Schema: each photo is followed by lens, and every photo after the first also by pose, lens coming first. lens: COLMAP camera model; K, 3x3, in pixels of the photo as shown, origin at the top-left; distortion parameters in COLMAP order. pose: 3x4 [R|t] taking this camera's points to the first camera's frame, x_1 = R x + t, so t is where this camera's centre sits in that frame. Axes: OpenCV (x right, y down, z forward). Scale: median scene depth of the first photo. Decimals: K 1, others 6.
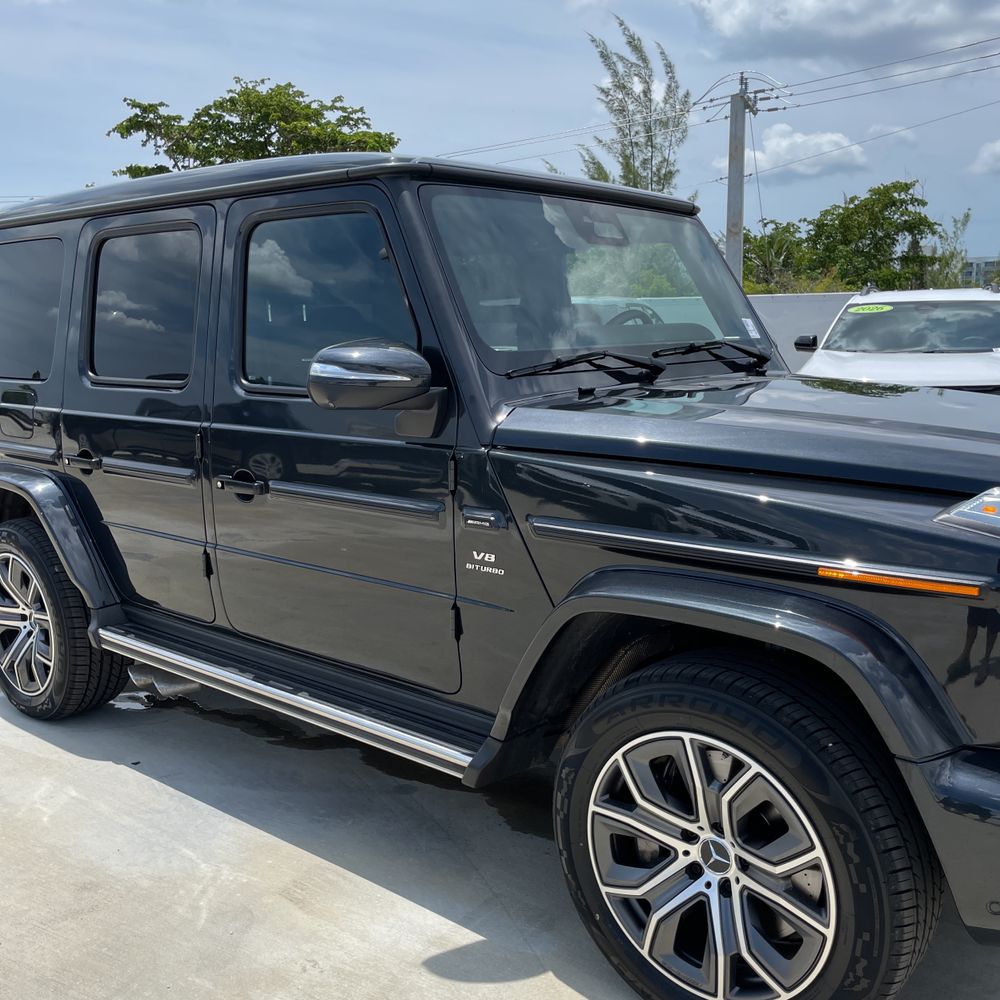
lens RADIAL K [[1035.2, 0, 490.6], [0, 1035.2, 489.4], [0, 0, 1]] dist [0.024327, 0.000000]
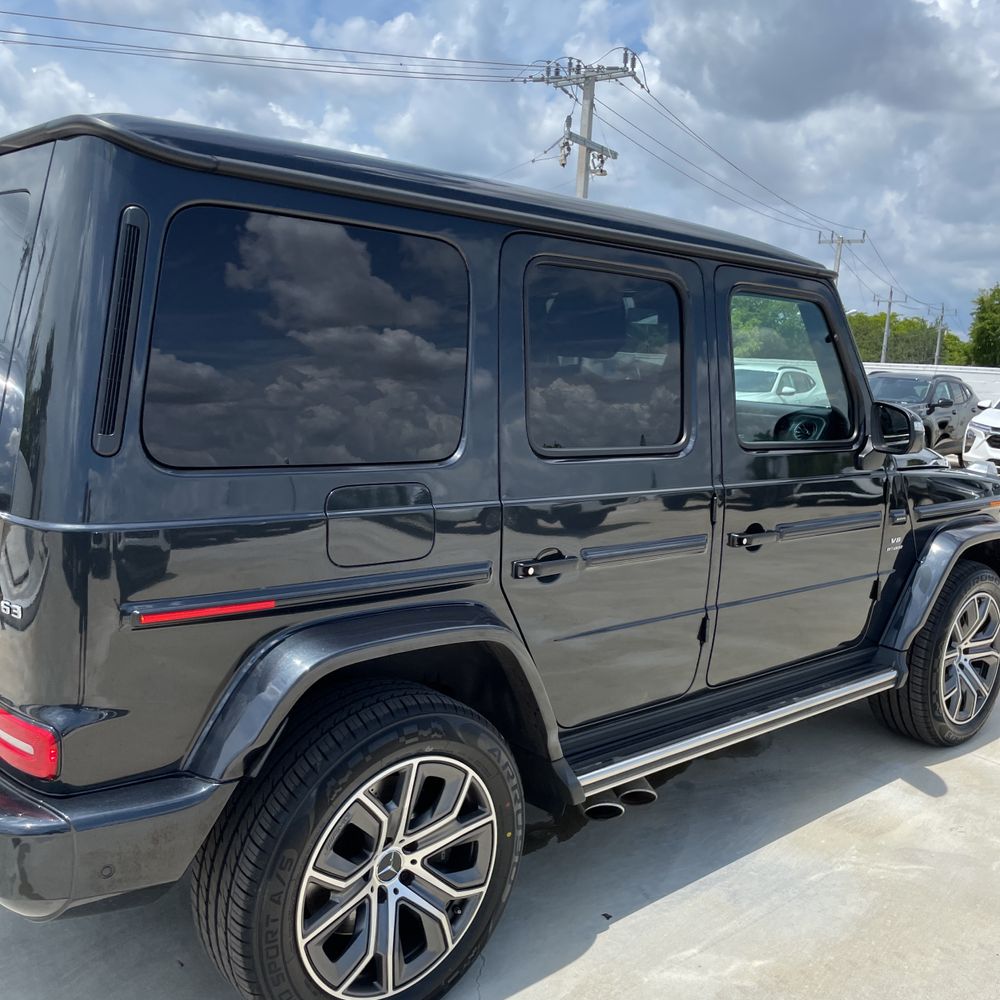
lens RADIAL K [[1035.2, 0, 503.8], [0, 1035.2, 488.4], [0, 0, 1]] dist [0.024327, 0.000000]
pose [[0.121366, -0.106756, 0.986850, -1.720698], [0.103803, 0.990113, 0.094343, -0.236994], [-0.987165, 0.090989, 0.131248, 1.448584]]
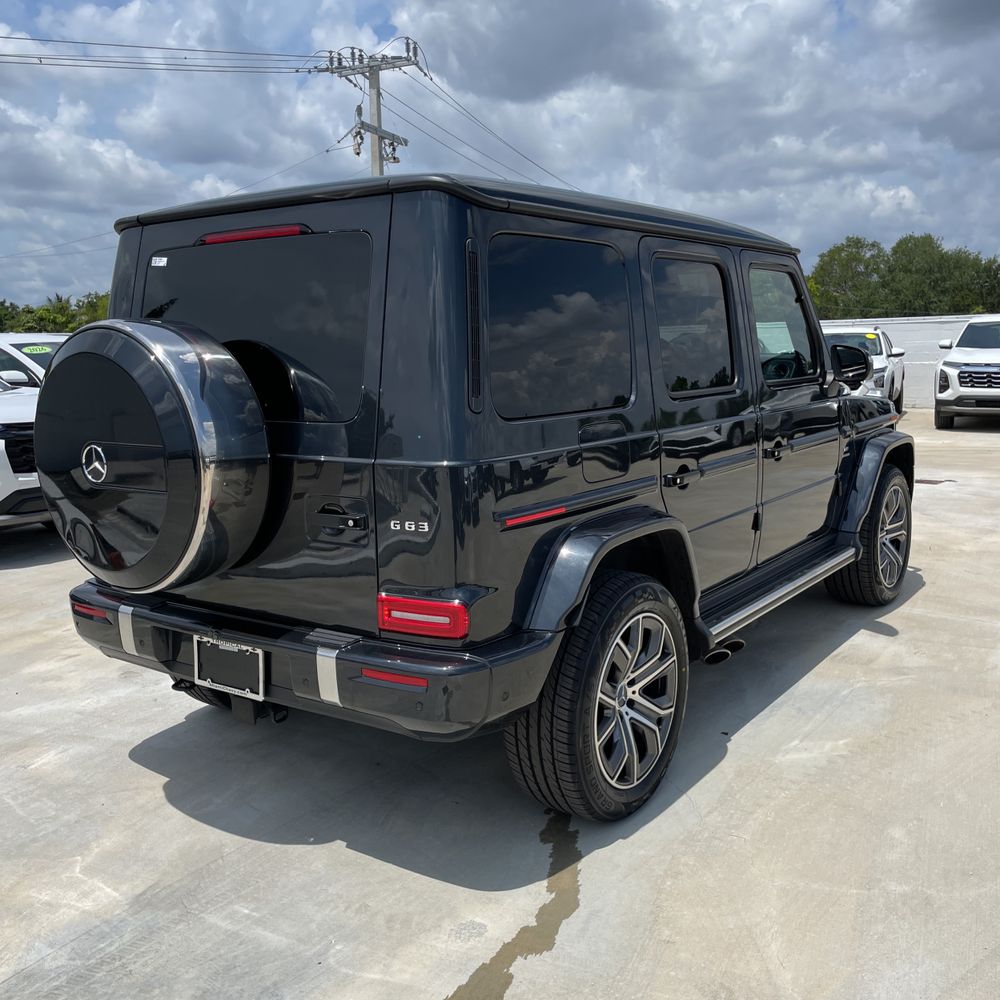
lens RADIAL K [[1035.2, 0, 497.0], [0, 1035.2, 495.1], [0, 0, 1]] dist [0.024327, 0.000000]
pose [[-0.088708, -0.128968, 0.987673, -2.121338], [0.184053, 0.972384, 0.143503, -0.288207], [-0.978905, 0.194514, -0.062521, 1.933726]]
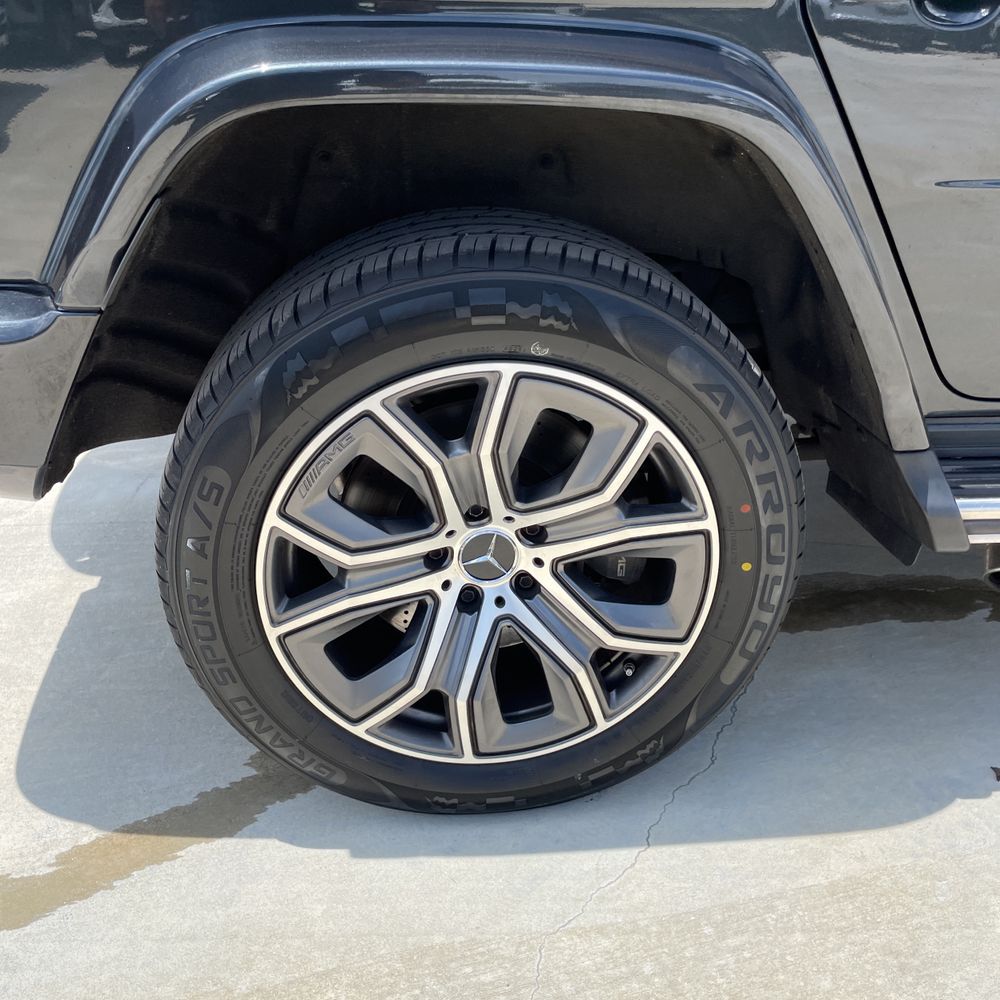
lens RADIAL K [[1035.2, 0, 503.1], [0, 1035.2, 496.6], [0, 0, 1]] dist [0.024327, 0.000000]
pose [[0.689087, -0.287993, 0.664995, -1.117888], [0.084296, 0.943268, 0.321155, 0.008224], [-0.719759, -0.165247, 0.674270, 1.351172]]
